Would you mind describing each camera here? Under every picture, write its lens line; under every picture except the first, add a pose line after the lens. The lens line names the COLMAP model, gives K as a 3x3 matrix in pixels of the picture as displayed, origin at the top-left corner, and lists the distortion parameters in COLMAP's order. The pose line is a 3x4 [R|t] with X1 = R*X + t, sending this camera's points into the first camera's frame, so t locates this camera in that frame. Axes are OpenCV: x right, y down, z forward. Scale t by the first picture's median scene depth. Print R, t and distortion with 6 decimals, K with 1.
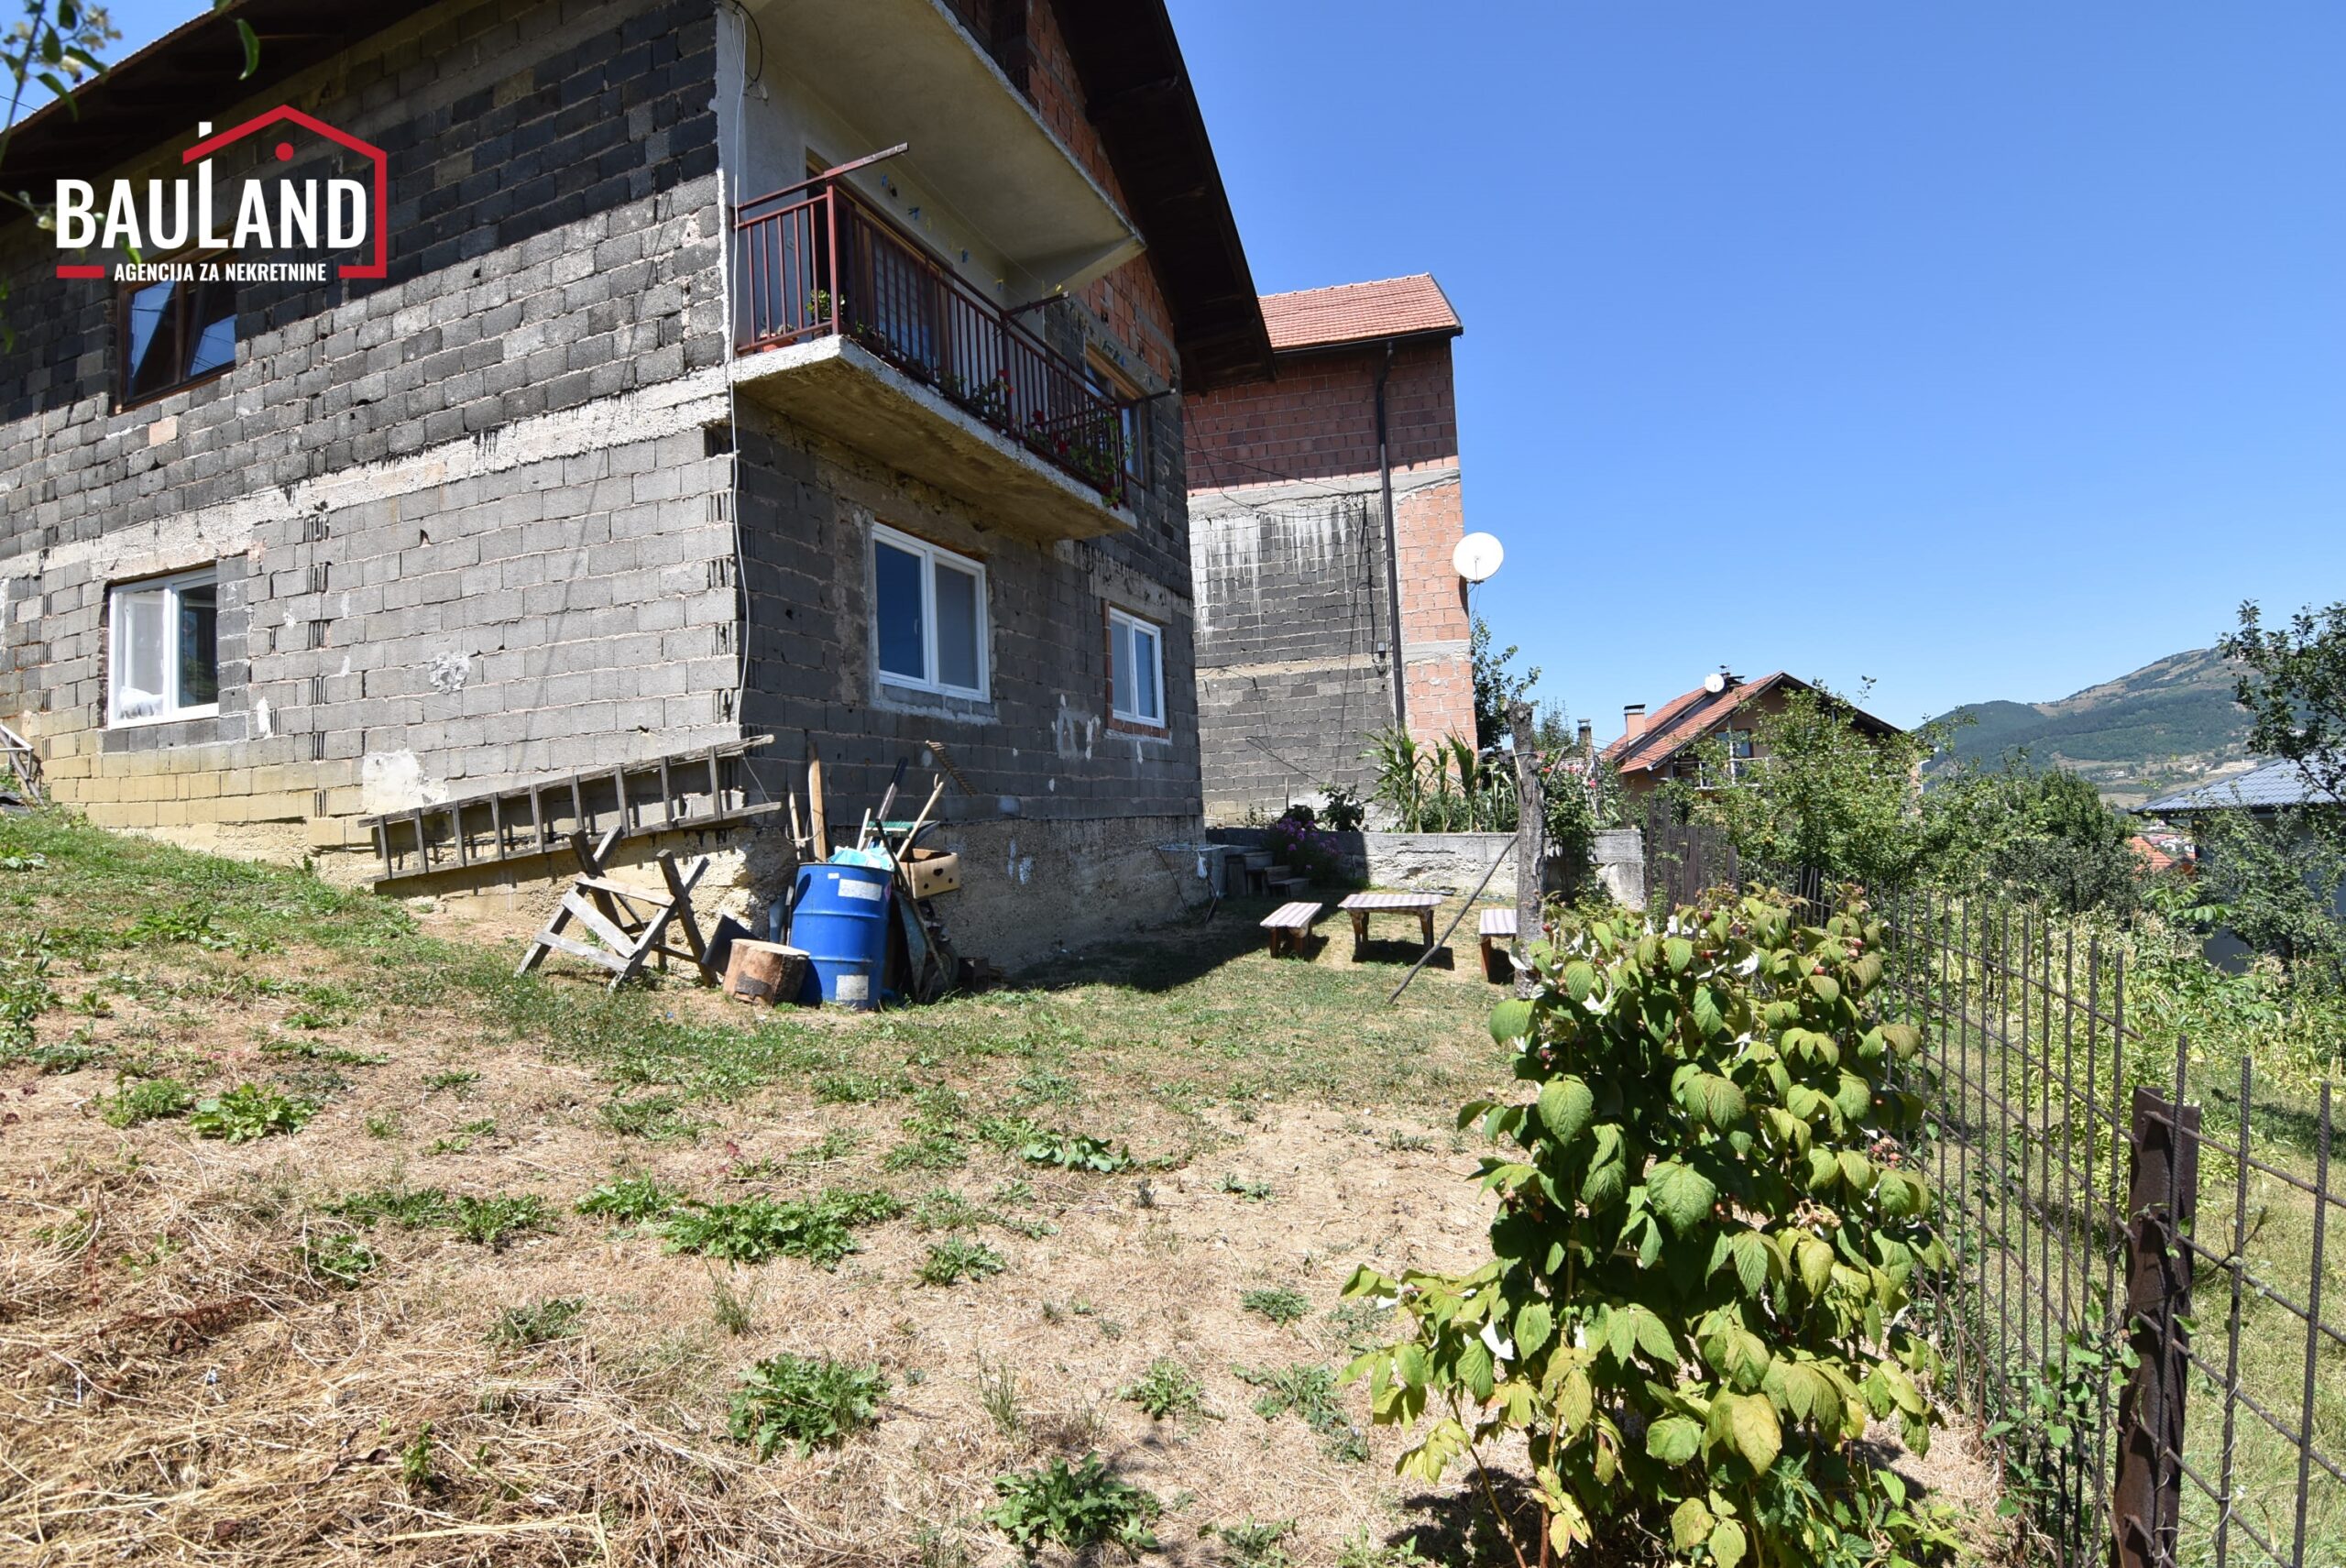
lens RADIAL K [[1134.3, 0, 1167.1], [0, 1134.3, 793.0], [0, 0, 1]] dist [-0.002607, -0.012038]
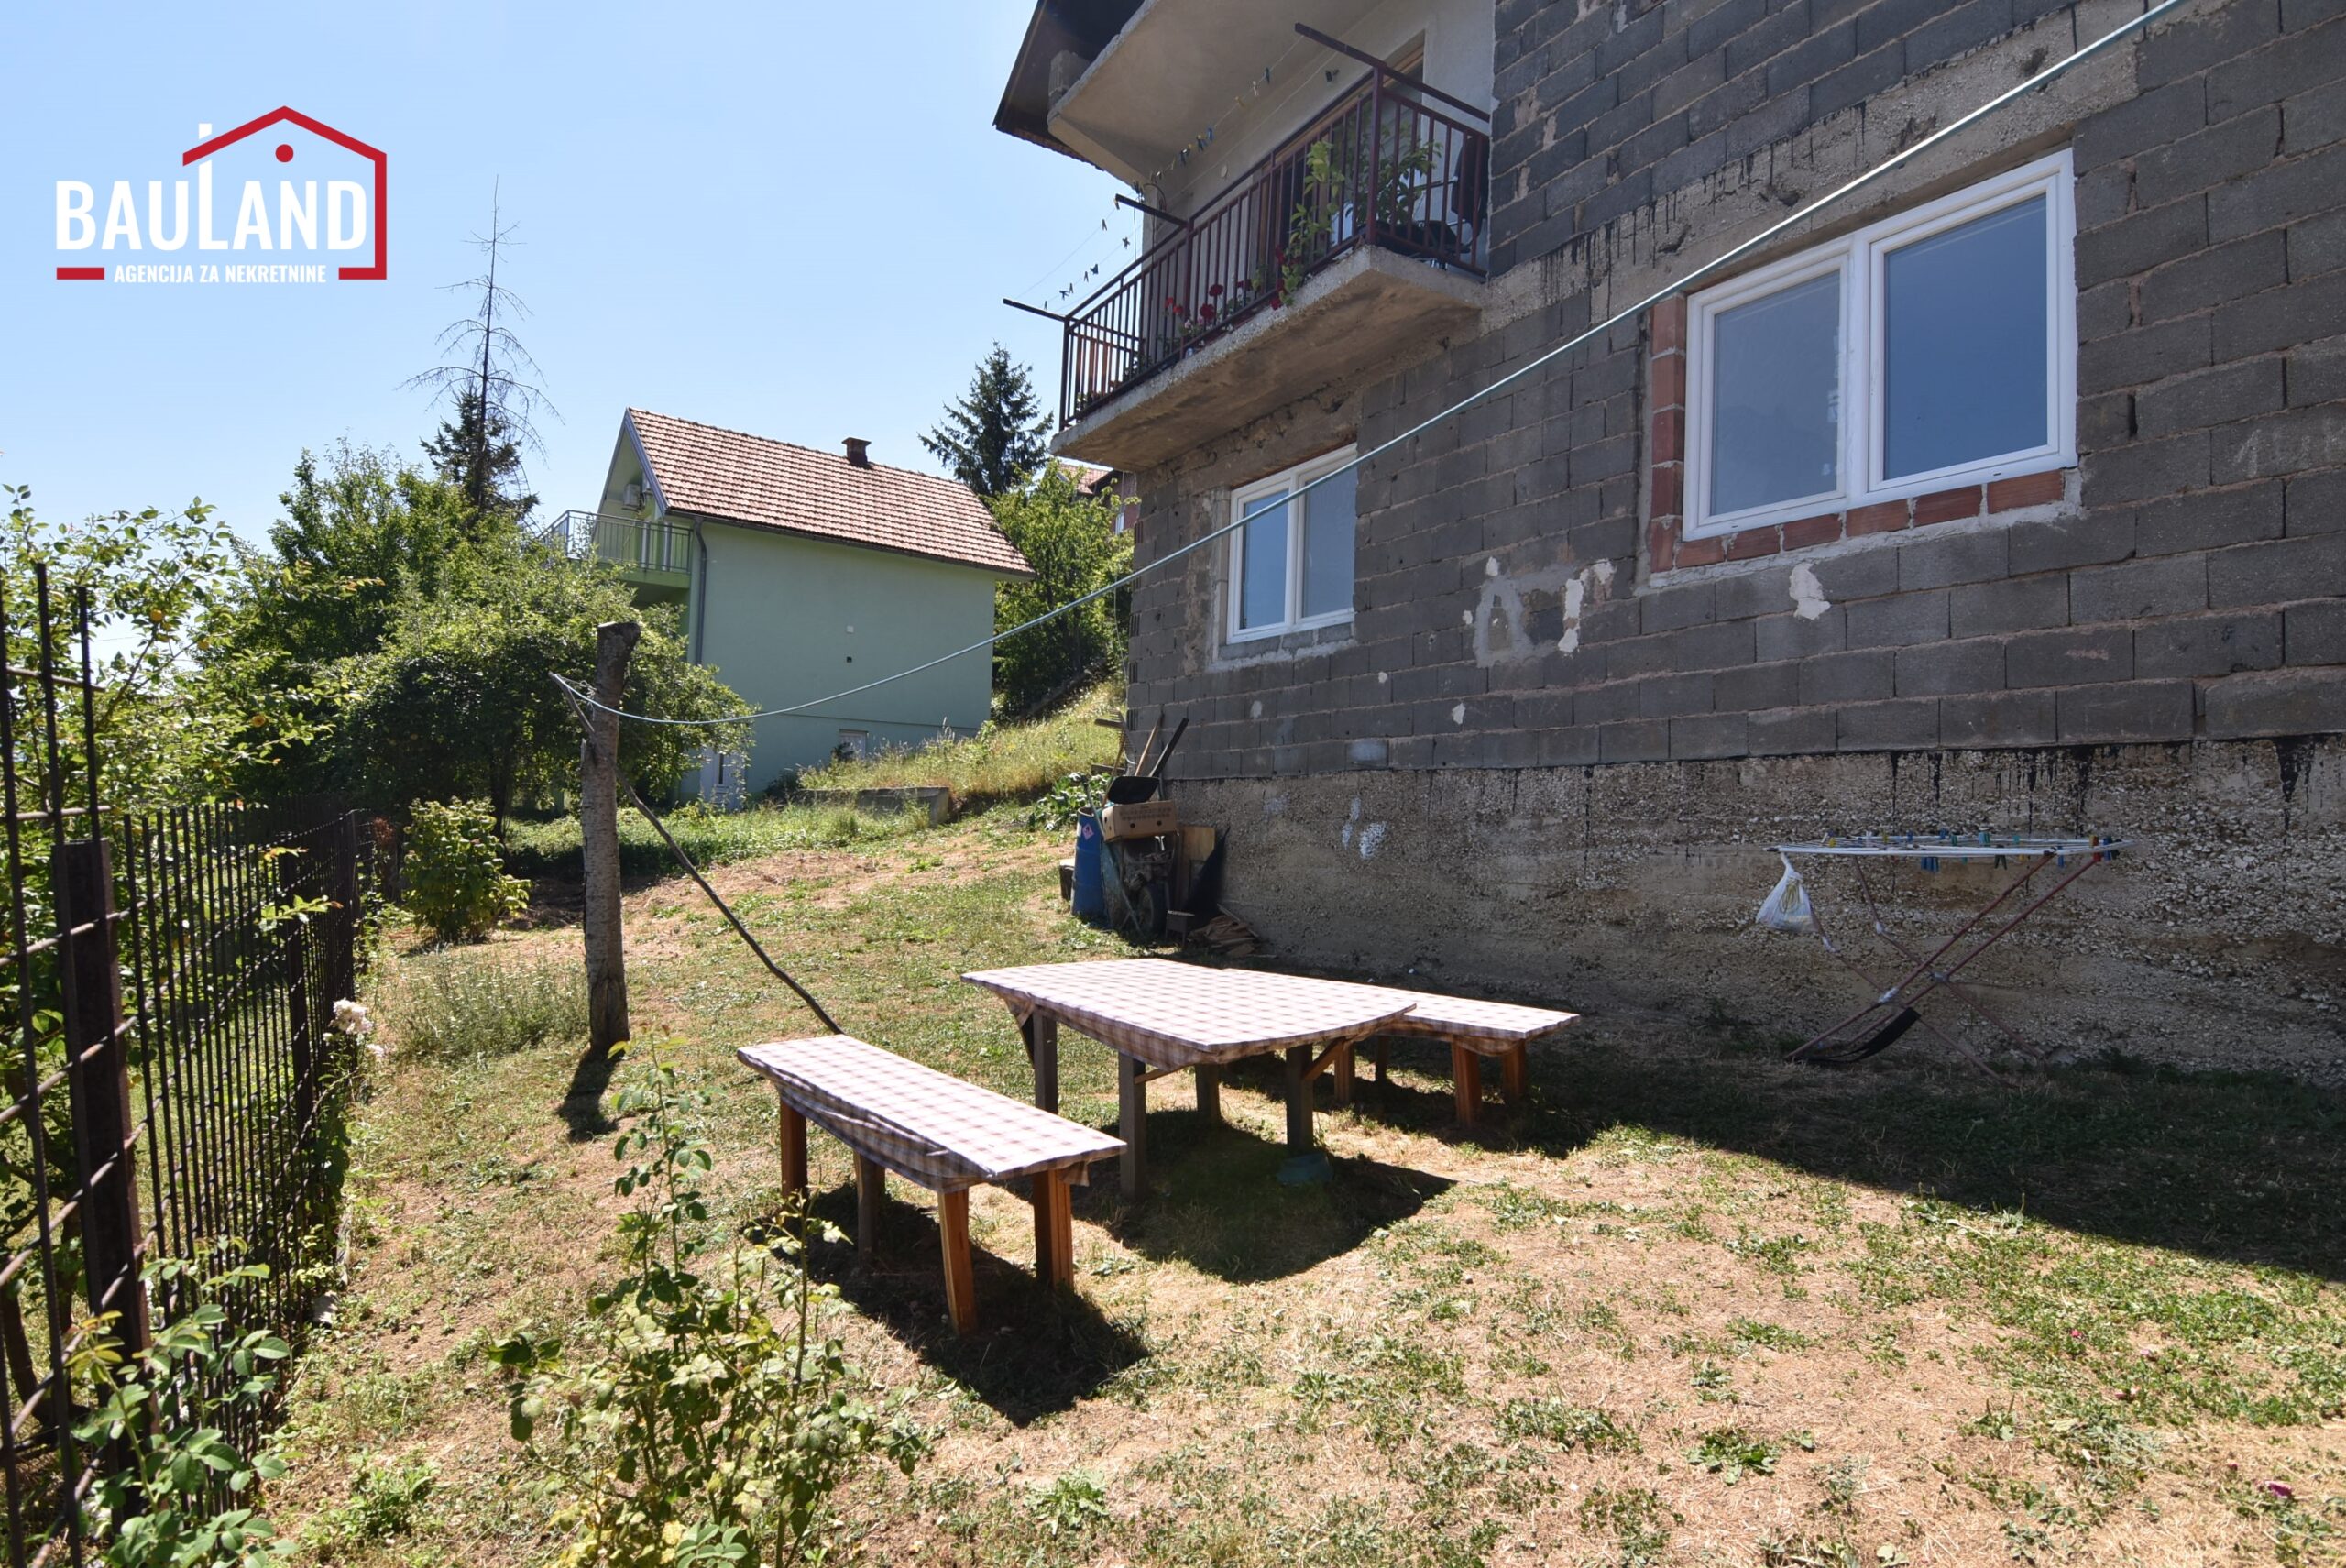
lens RADIAL K [[1134.3, 0, 1167.1], [0, 1134.3, 793.0], [0, 0, 1]] dist [-0.002607, -0.012038]
pose [[-0.595628, 0.024964, -0.802872, 0.627652], [0.037838, 0.999279, 0.002999, 0.035966], [0.802369, -0.028593, -0.596143, 1.557581]]
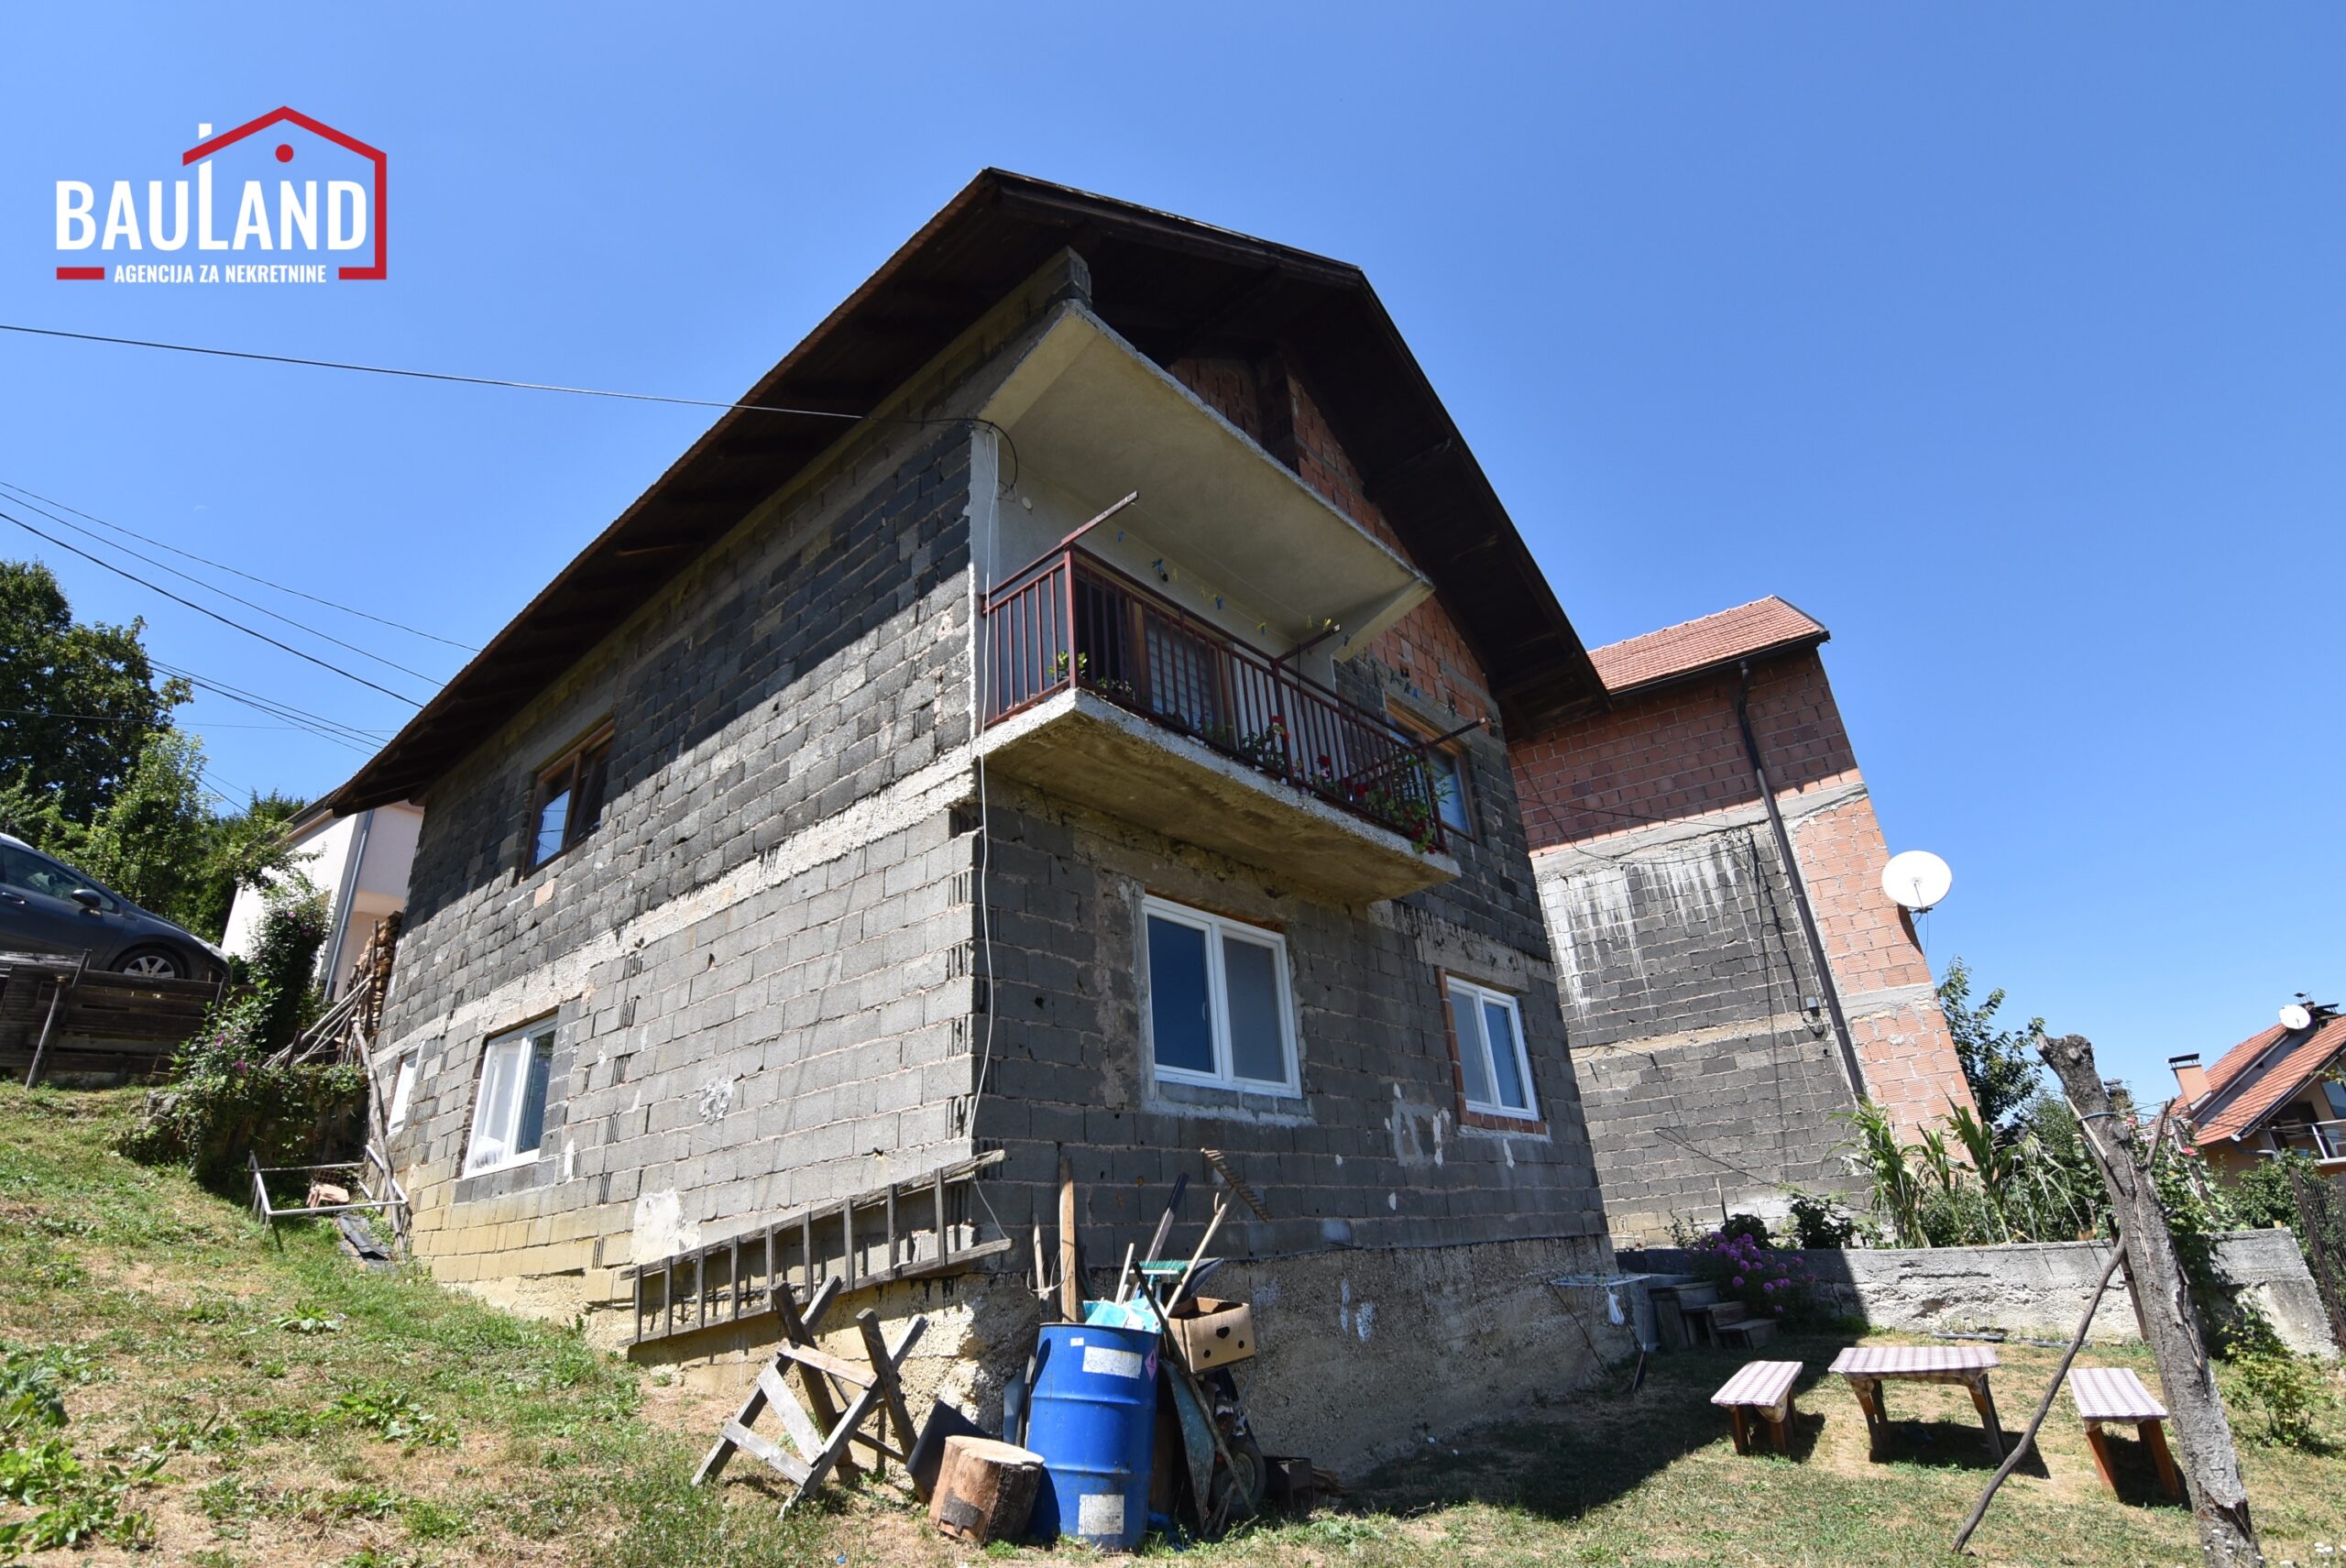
lens RADIAL K [[1136.0, 0, 1169.6], [0, 1136.0, 789.8], [0, 0, 1]] dist [-0.002419, -0.014600]
pose [[0.945575, -0.146219, -0.290704, 0.029504], [0.035462, 0.934342, -0.354609, -0.000016], [0.323467, 0.325001, 0.888675, 0.188757]]
